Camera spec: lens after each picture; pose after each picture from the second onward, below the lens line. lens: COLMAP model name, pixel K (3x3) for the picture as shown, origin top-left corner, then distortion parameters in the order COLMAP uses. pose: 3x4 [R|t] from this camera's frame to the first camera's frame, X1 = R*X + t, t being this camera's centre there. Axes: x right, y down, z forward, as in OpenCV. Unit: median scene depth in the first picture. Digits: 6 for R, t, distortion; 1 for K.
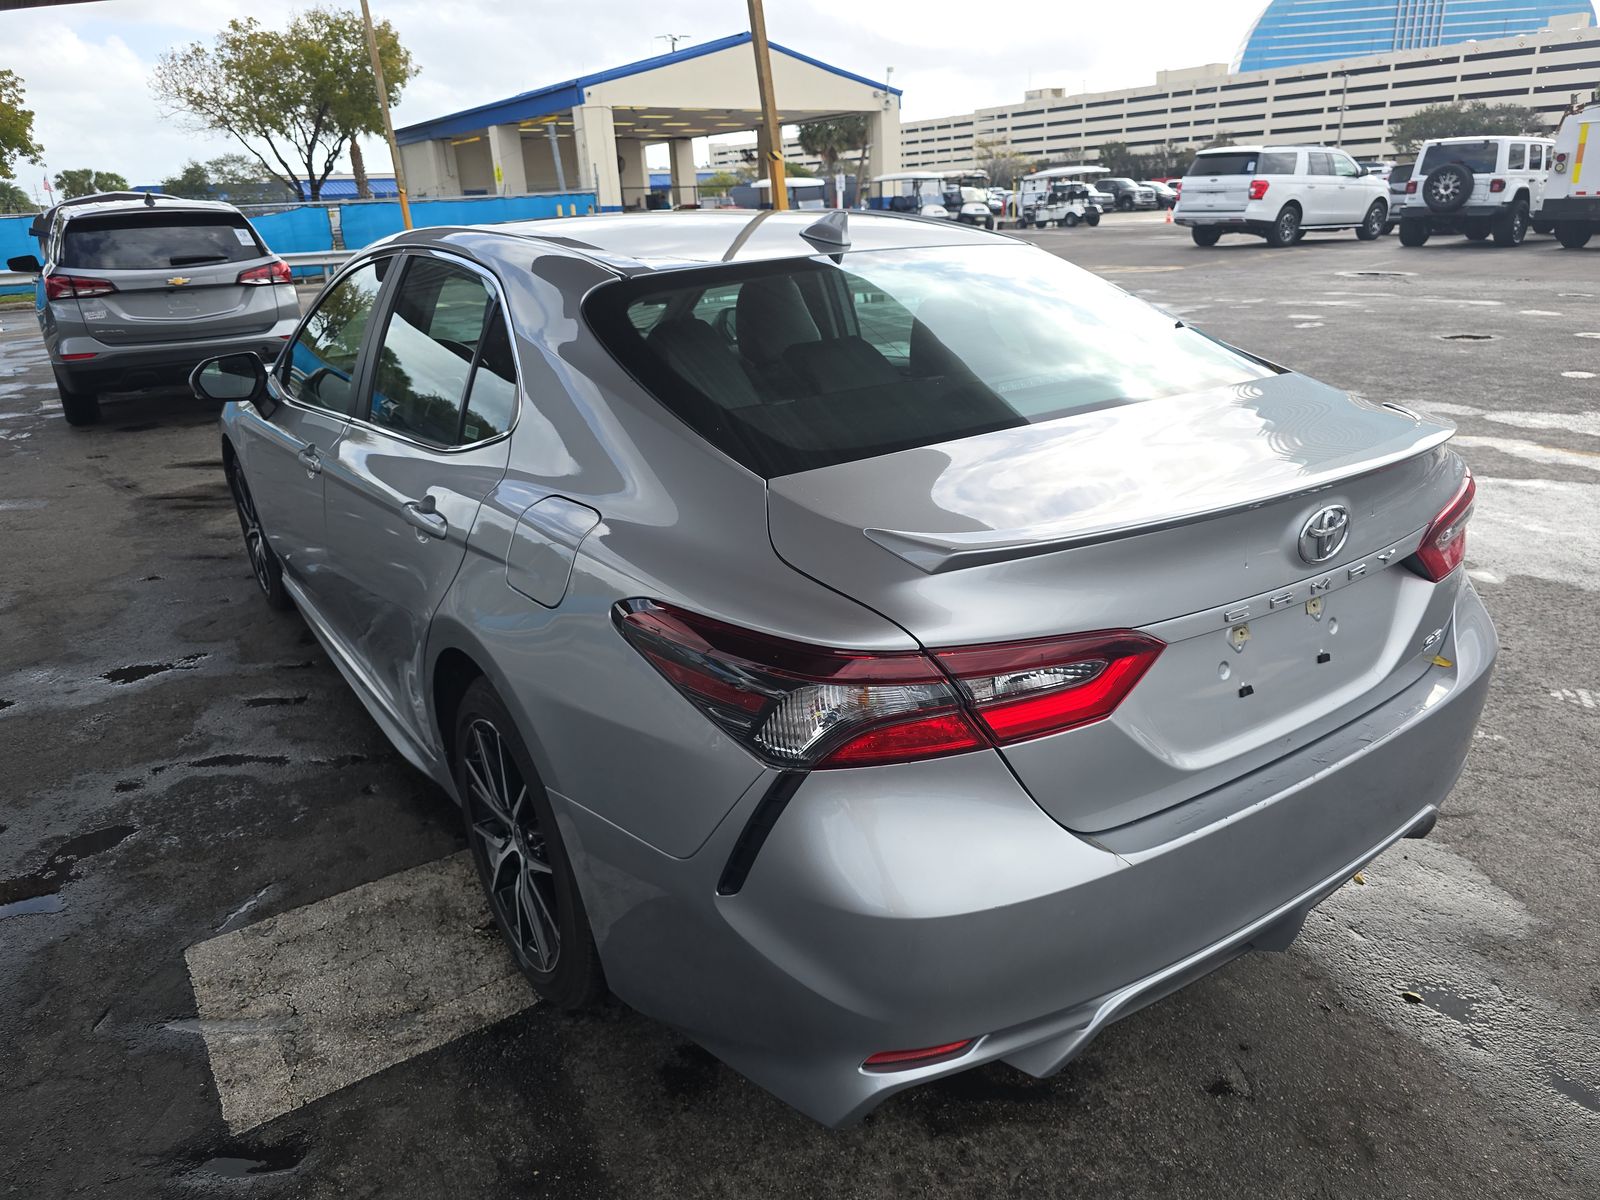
lens RADIAL K [[1093.1, 0, 807.0], [0, 1093.1, 590.1], [0, 0, 1]] dist [0.035658, -0.040196]
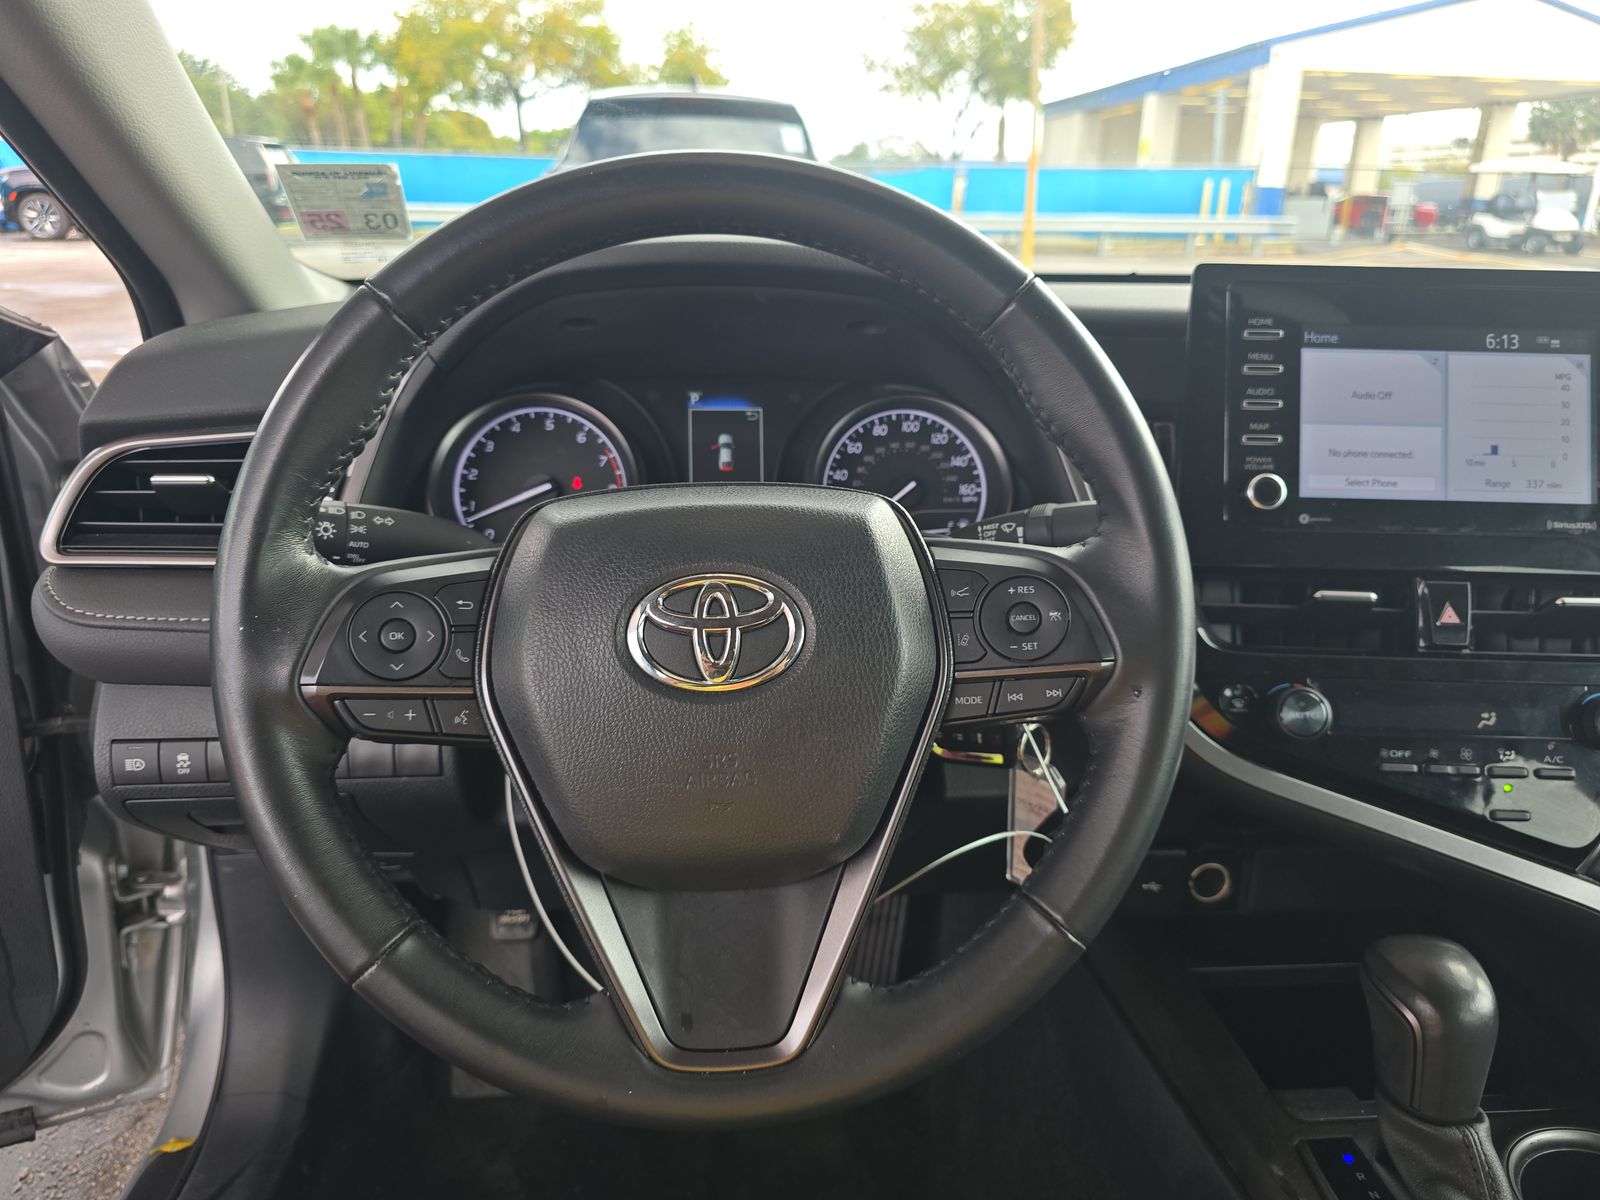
lens RADIAL K [[1093.1, 0, 807.0], [0, 1093.1, 590.1], [0, 0, 1]] dist [0.035658, -0.040196]
pose [[0.862539, 0.221035, -0.455159, -0.029348], [-0.218086, 0.974098, 0.059764, -0.019601], [0.456580, 0.047714, 0.888402, 0.092153]]
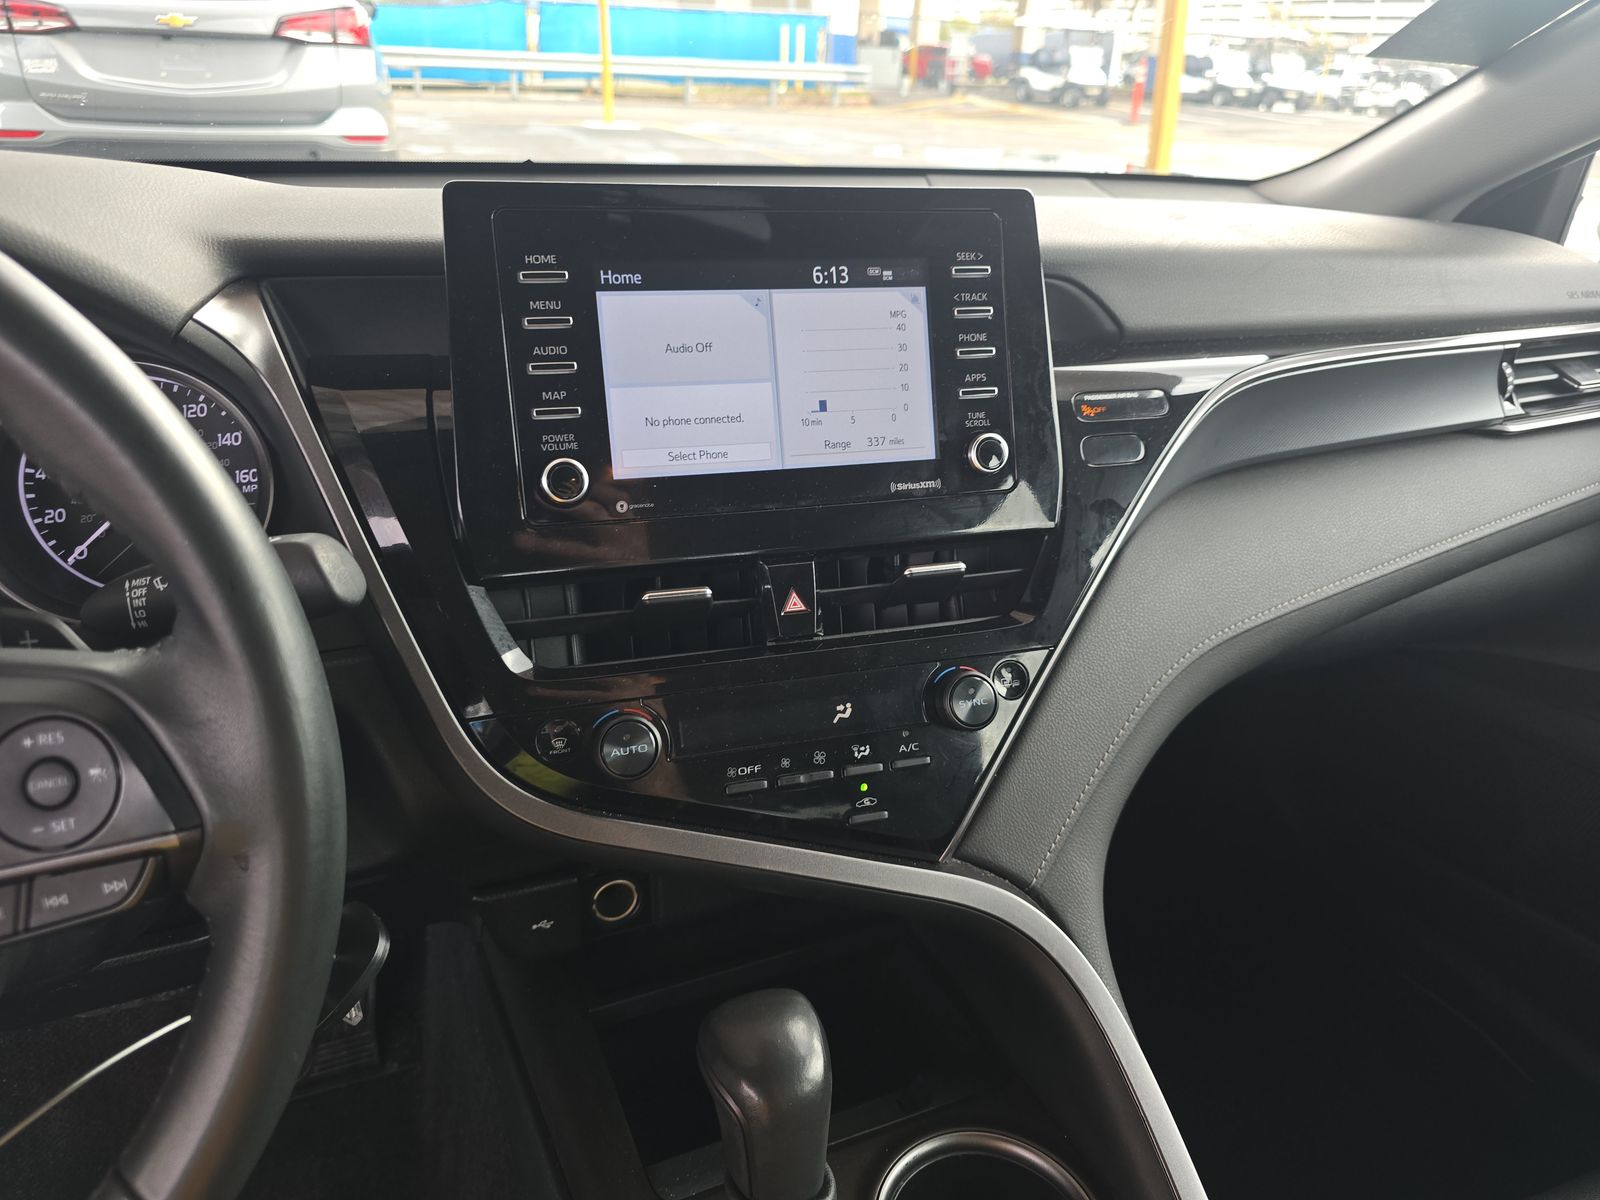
lens RADIAL K [[1093.1, 0, 807.0], [0, 1093.1, 590.1], [0, 0, 1]] dist [0.035658, -0.040196]
pose [[0.979287, 0.157456, -0.127296, -0.026320], [-0.142095, 0.982316, 0.121922, -0.022452], [0.144243, -0.101309, 0.984343, 0.097527]]
